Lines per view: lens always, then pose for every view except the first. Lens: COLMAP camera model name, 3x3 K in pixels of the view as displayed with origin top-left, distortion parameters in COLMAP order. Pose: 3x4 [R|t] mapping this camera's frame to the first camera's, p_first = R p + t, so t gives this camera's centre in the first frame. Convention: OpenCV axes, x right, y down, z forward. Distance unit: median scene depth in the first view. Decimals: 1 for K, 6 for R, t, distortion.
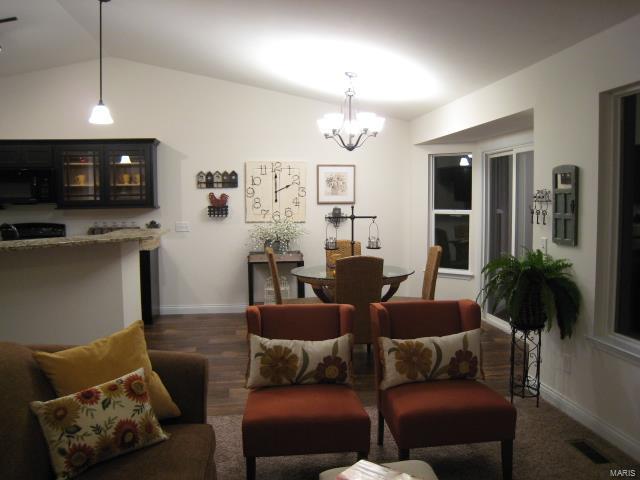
lens RADIAL K [[527.0, 0, 321.1], [0, 527.0, 236.1], [0, 0, 1]] dist [-0.150714, 0.124590]
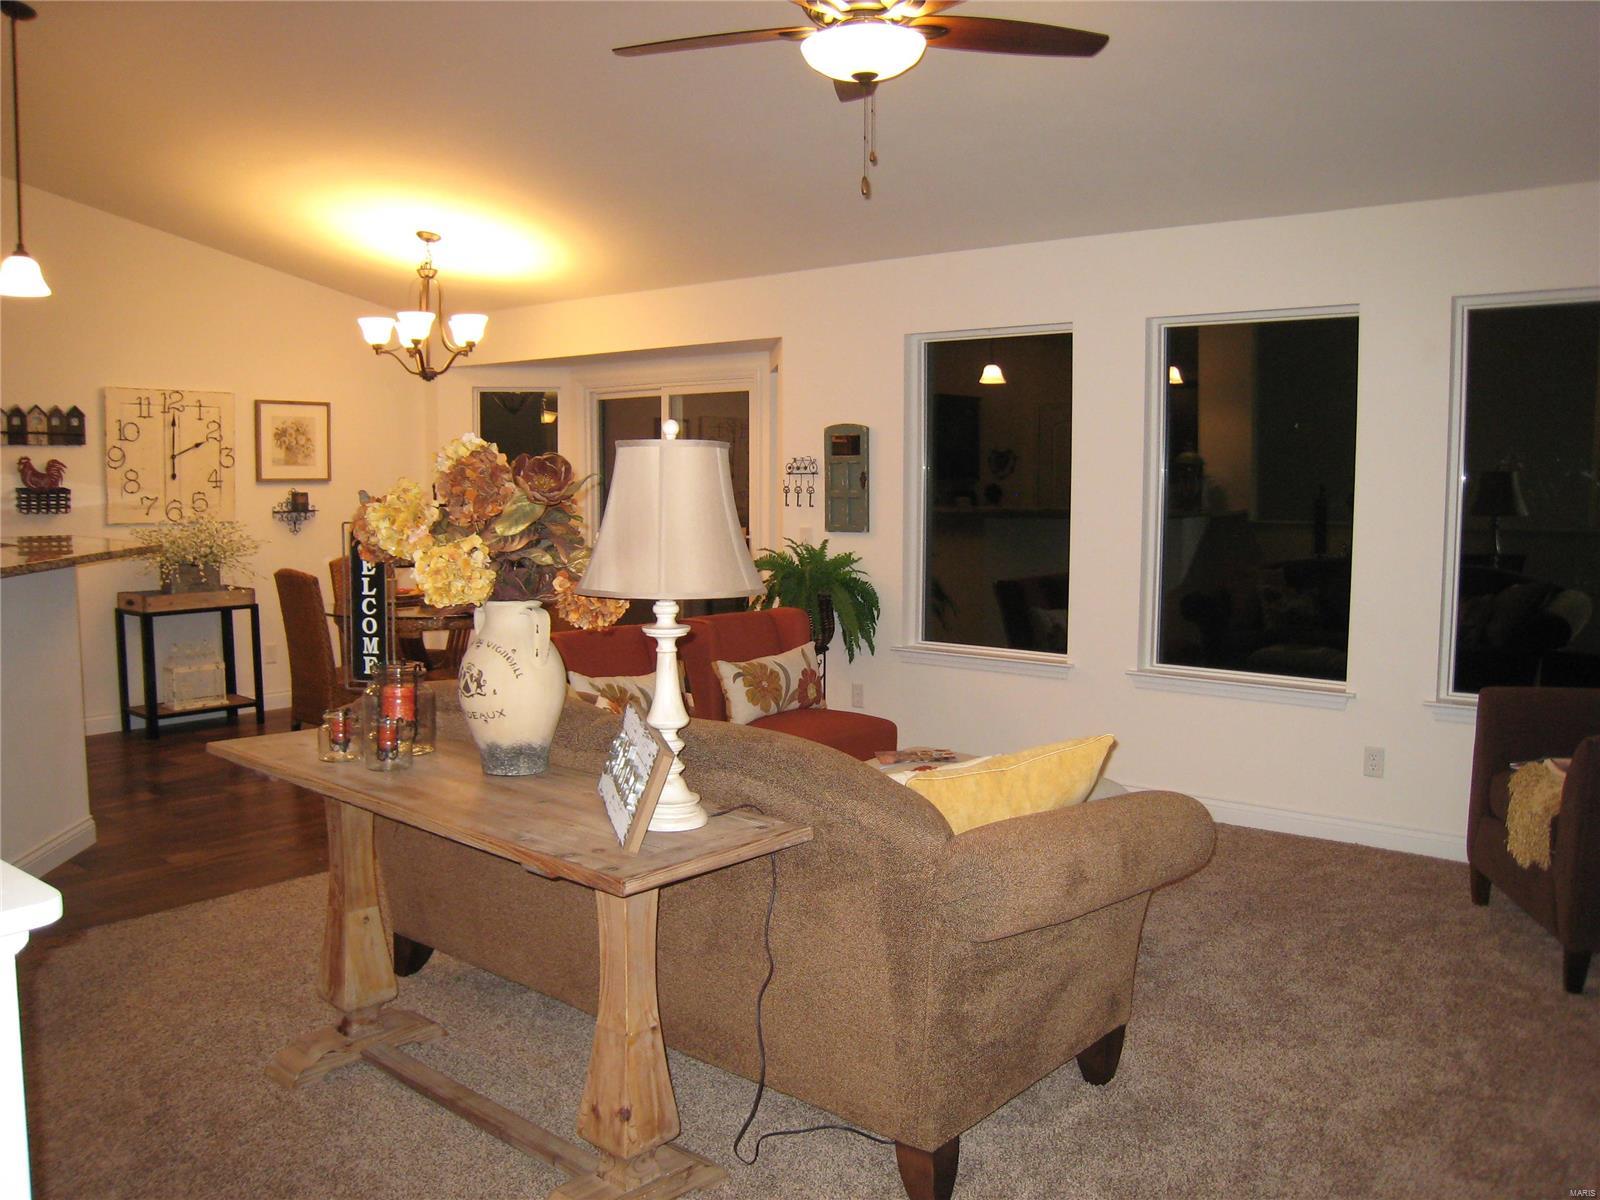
lens RADIAL K [[1317.6, 0, 801.2], [0, 1317.6, 602.5], [0, 0, 1]] dist [-0.150714, 0.124590]
pose [[0.732724, -0.056586, 0.678169, -0.457265], [0.041590, 0.998398, 0.038370, 0.021959], [-0.679254, 0.000090, 0.733903, -0.178764]]
